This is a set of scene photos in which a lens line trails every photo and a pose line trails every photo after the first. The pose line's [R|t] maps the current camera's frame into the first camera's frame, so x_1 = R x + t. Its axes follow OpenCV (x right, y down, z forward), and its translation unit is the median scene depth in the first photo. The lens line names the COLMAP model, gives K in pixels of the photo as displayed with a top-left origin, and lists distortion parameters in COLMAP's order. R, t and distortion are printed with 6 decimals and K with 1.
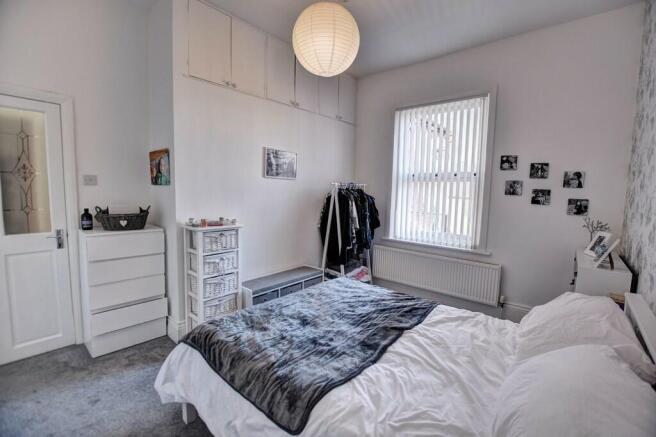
lens RADIAL K [[296.5, 0, 328.0], [0, 296.5, 218.5], [0, 0, 1]] dist [-0.000762, -0.000345]
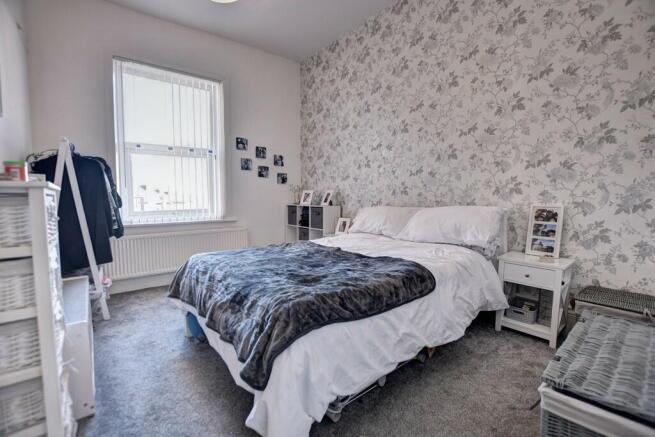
lens RADIAL K [[296.1, 0, 327.5], [0, 296.1, 218.5], [0, 0, 1]] dist [-0.000762, -0.000345]
pose [[0.215557, -0.104147, 0.970922, -0.572966], [0.098714, 0.991527, 0.084442, 0.055724], [-0.971489, 0.077641, 0.224011, 0.401319]]
